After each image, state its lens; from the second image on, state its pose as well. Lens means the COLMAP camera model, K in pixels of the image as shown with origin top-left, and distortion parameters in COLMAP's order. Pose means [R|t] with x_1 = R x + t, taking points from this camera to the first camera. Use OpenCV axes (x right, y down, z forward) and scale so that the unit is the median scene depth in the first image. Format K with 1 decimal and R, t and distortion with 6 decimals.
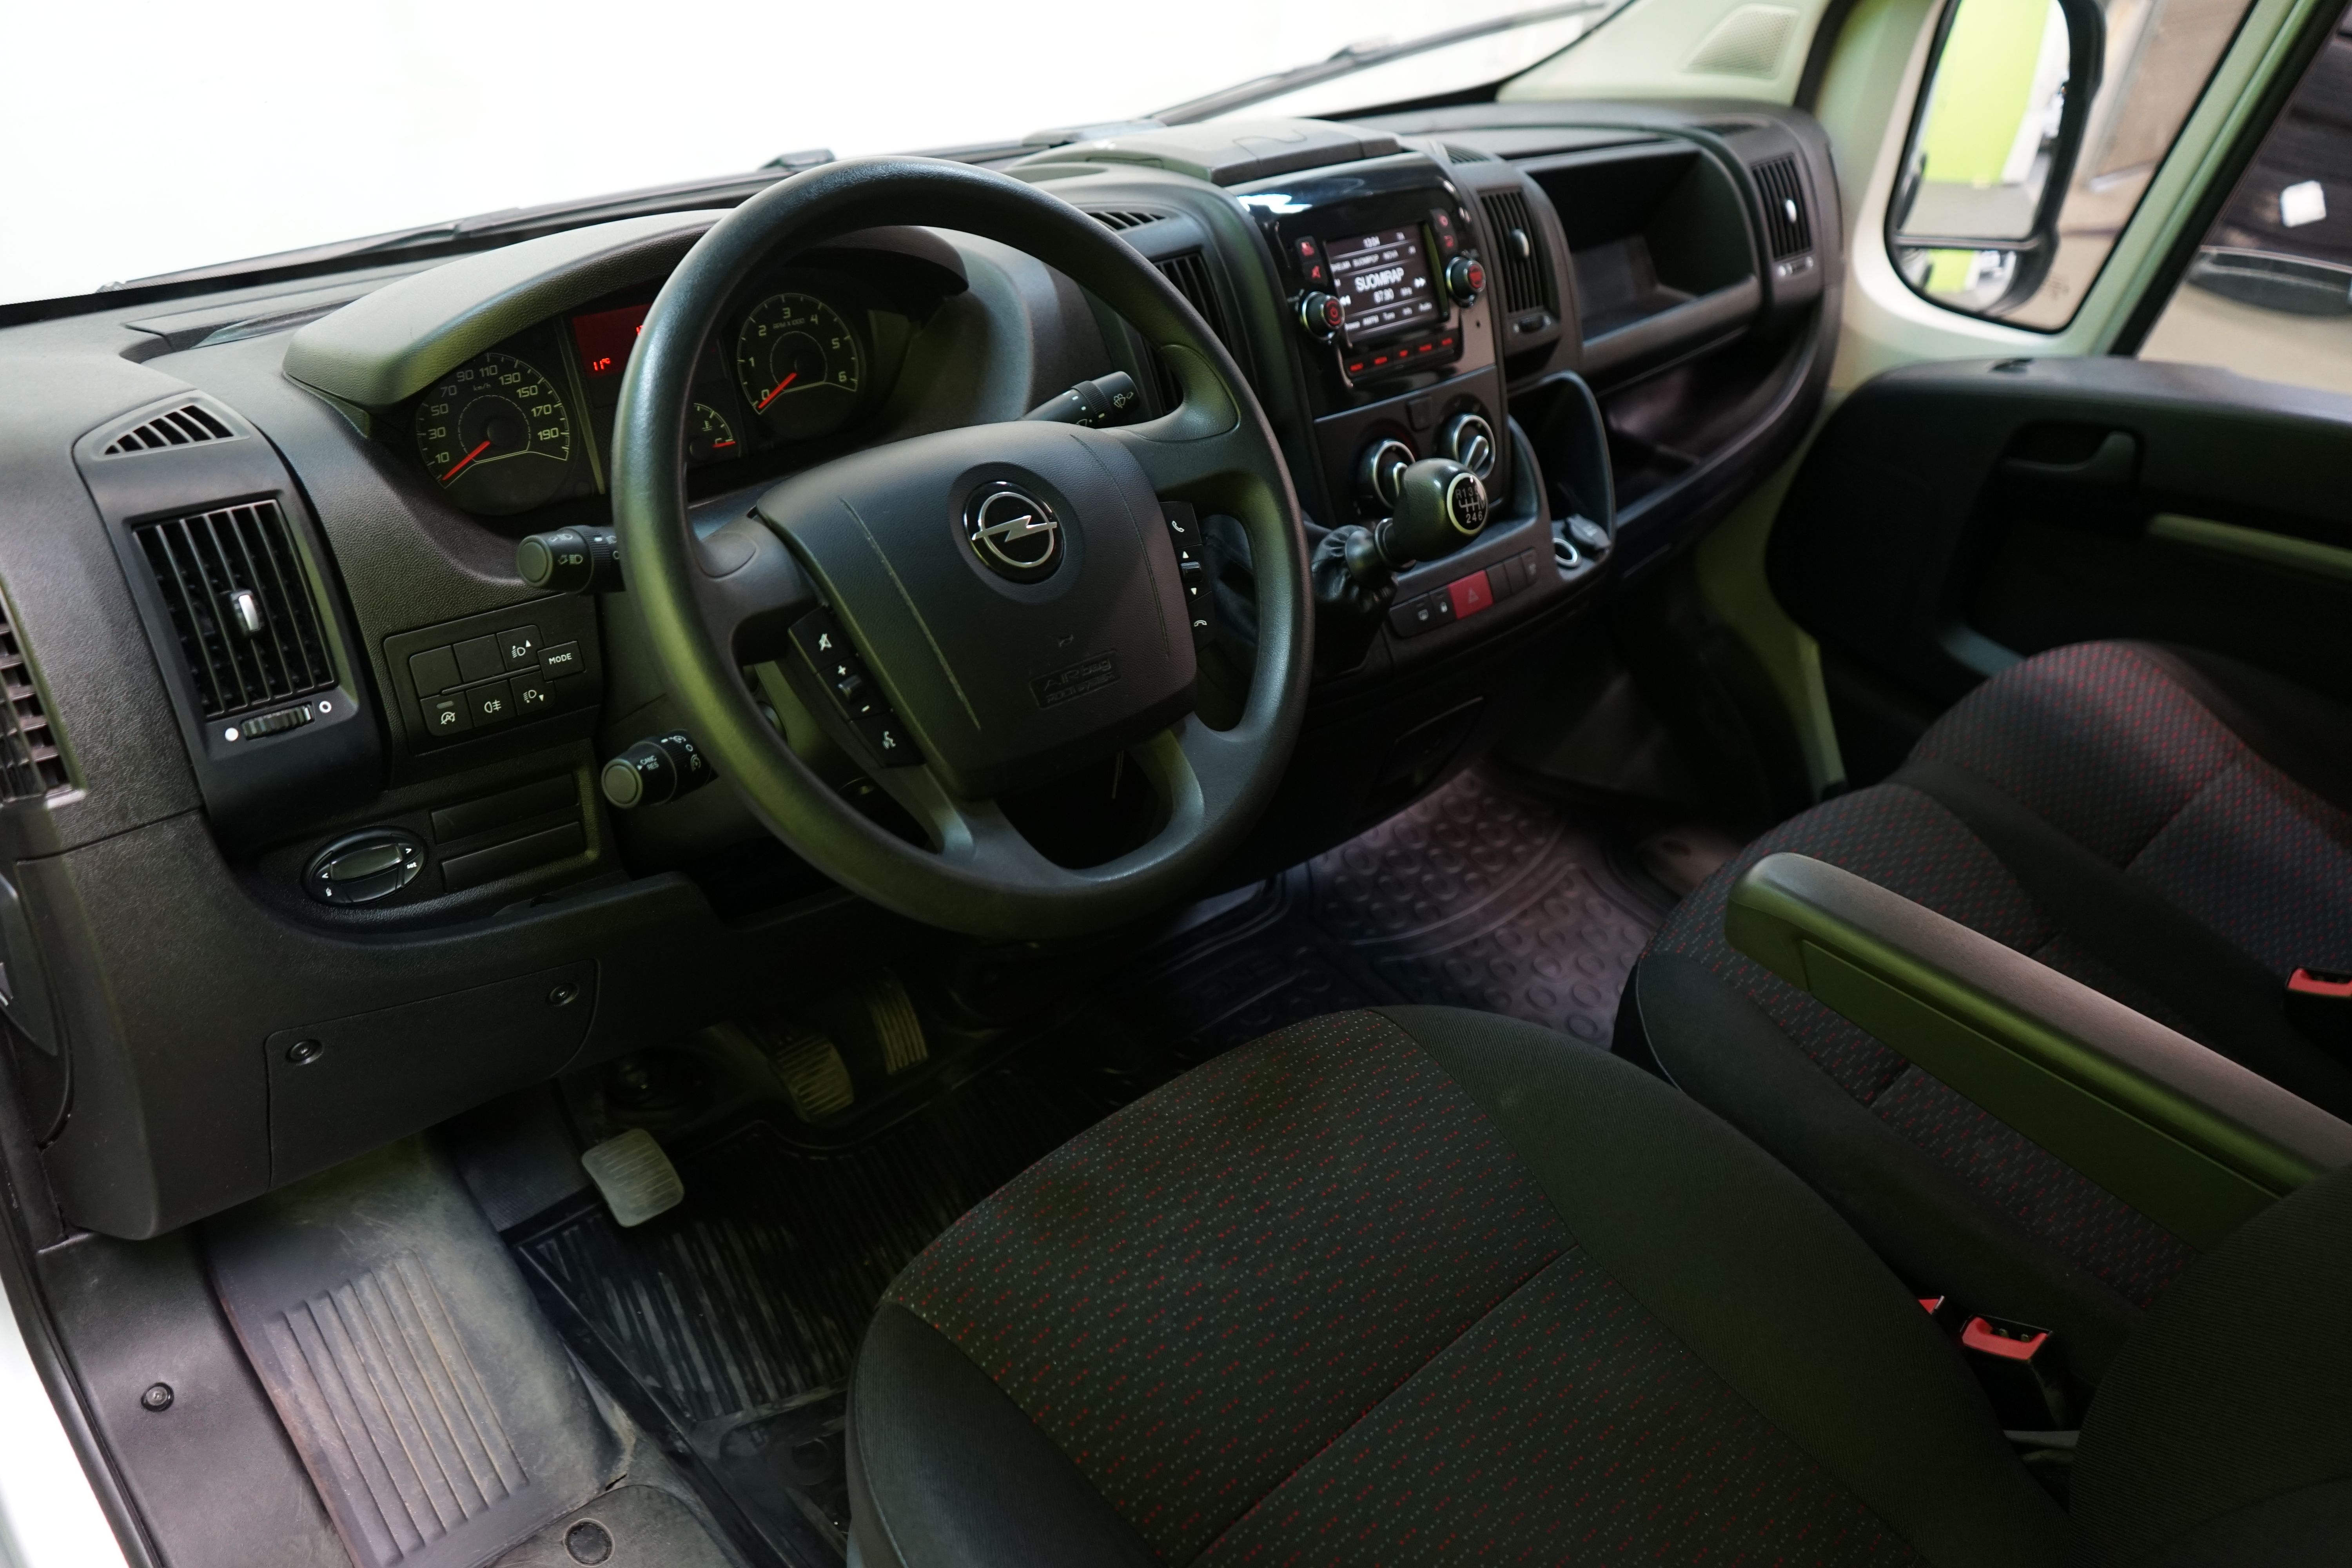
lens RADIAL K [[1912.4, 0, 1184.8], [0, 1912.4, 780.0], [0, 0, 1]] dist [-0.004059, -0.007619]
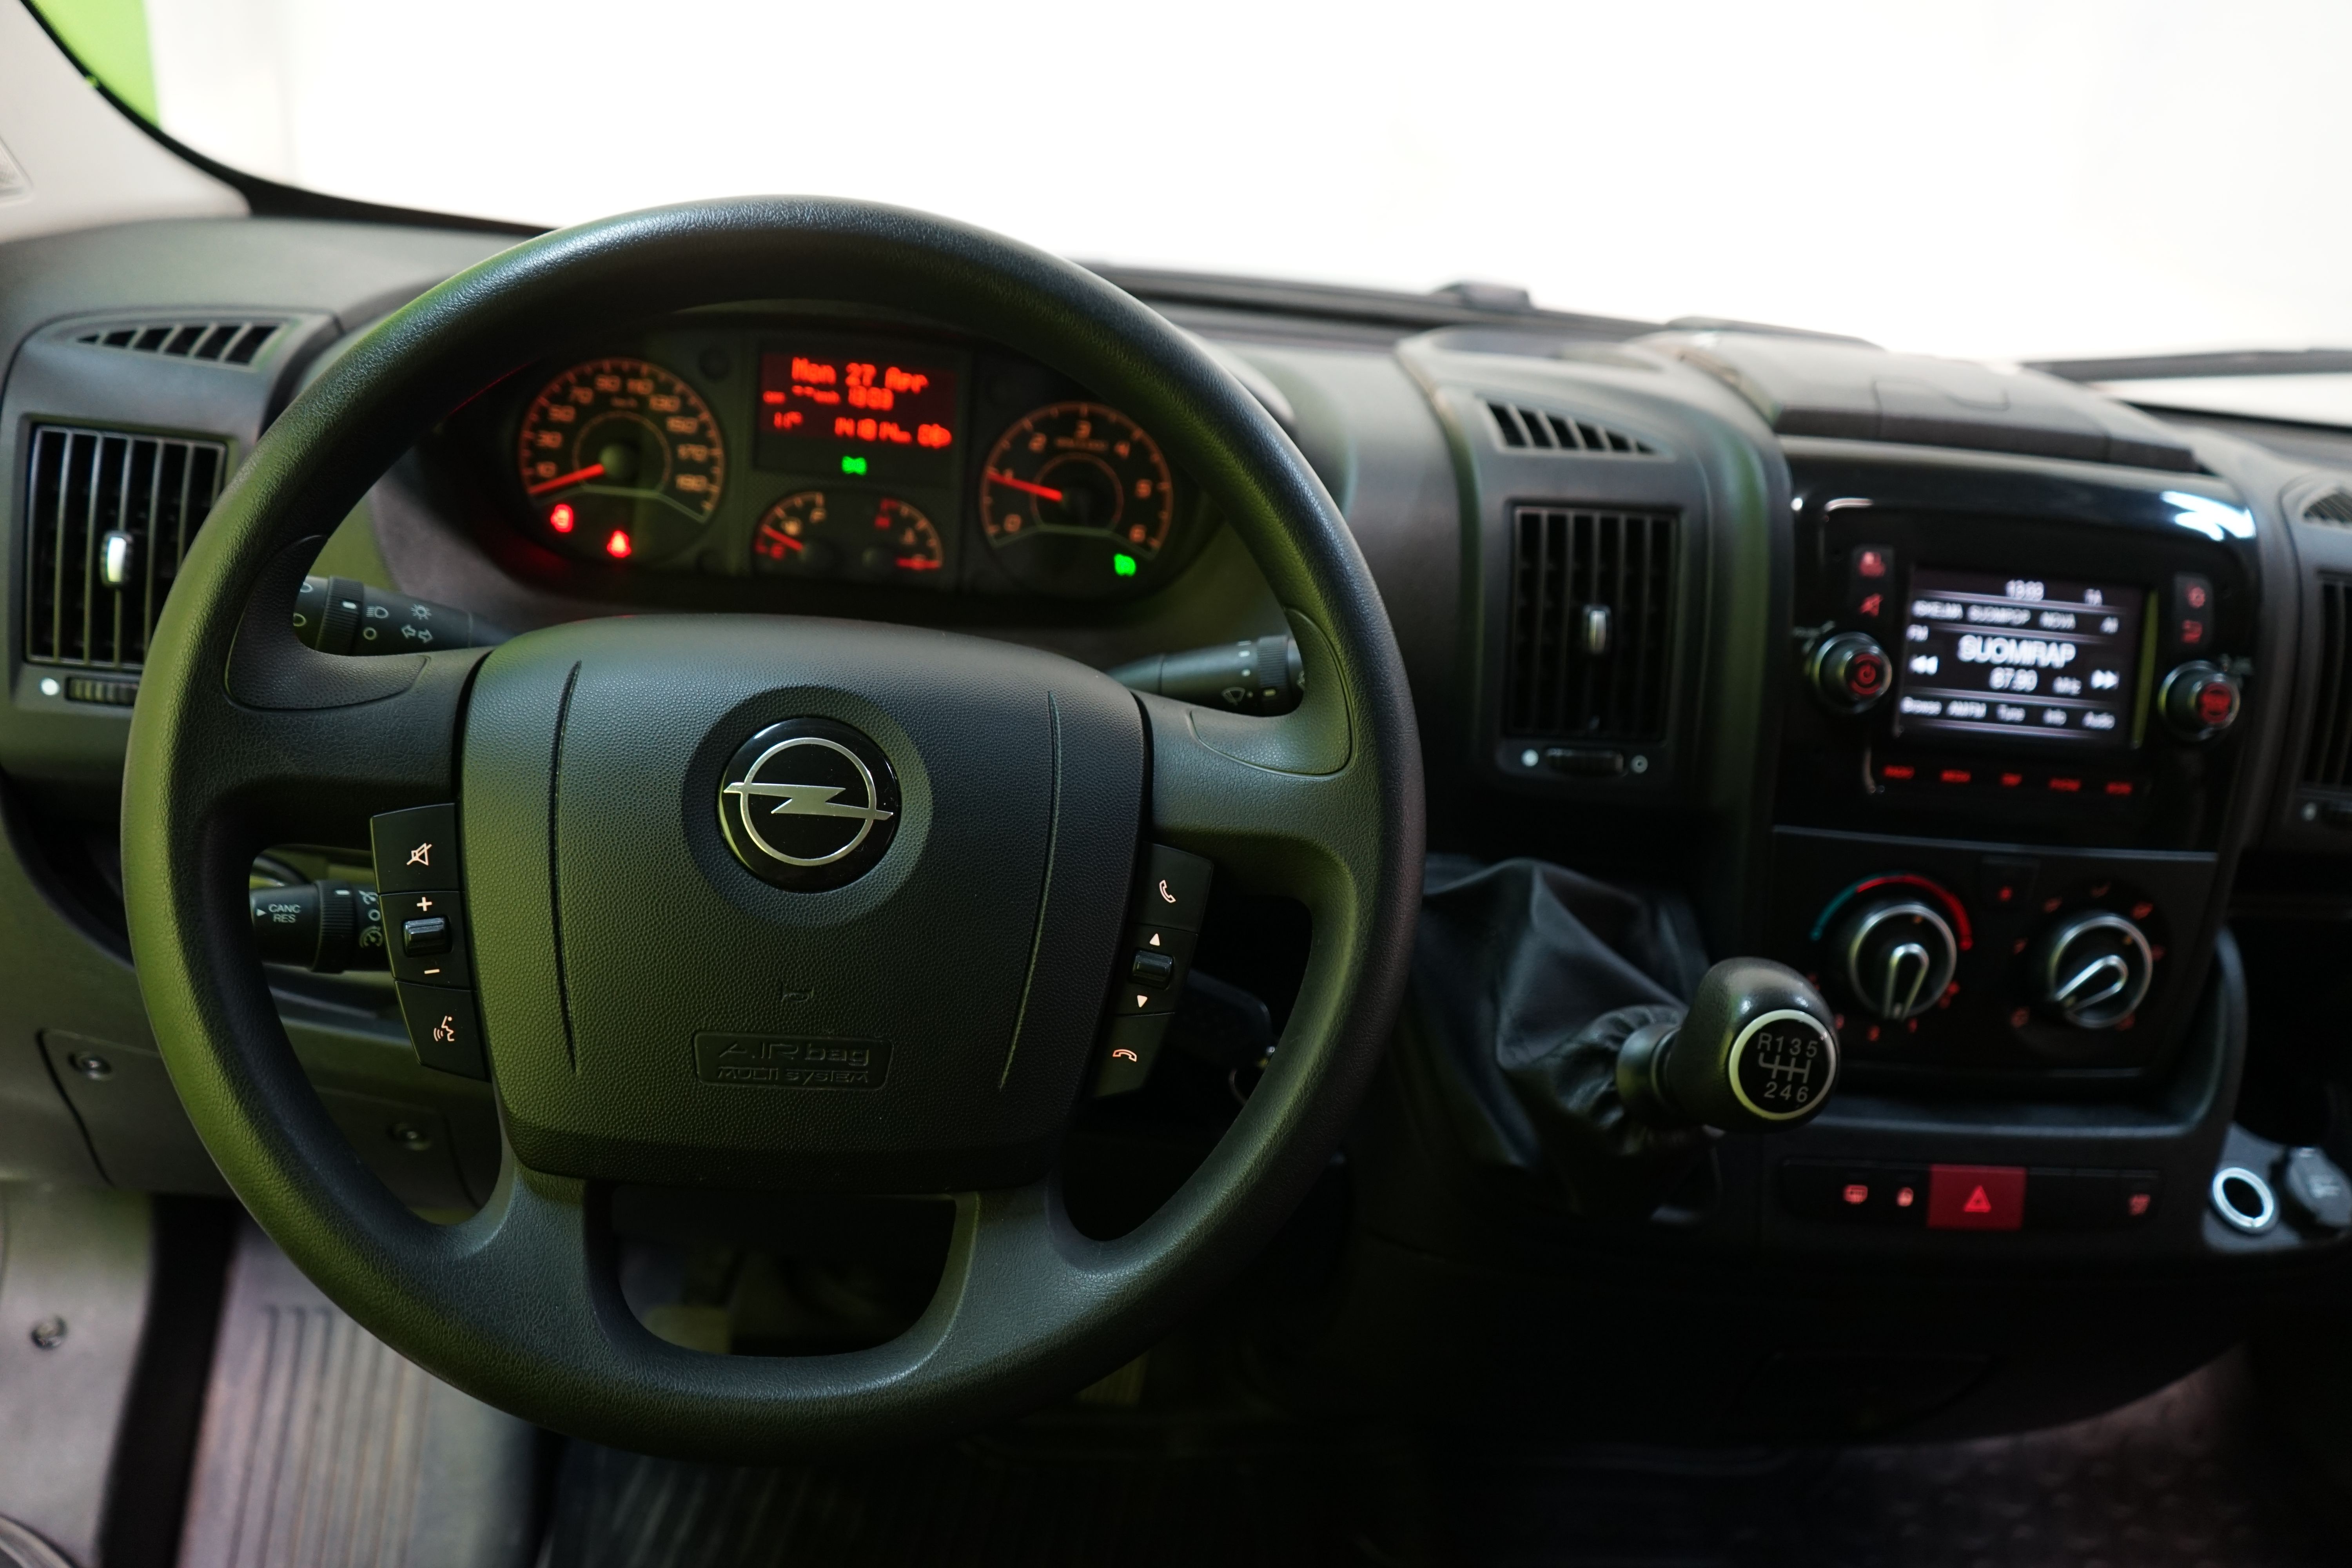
lens RADIAL K [[1912.4, 0, 1168.5], [0, 1912.4, 787.5], [0, 0, 1]] dist [-0.004059, -0.007619]
pose [[0.770777, 0.356197, -0.528230, 0.232203], [-0.393721, 0.918146, 0.044620, -0.146729], [0.500886, 0.173583, 0.847928, 0.370366]]
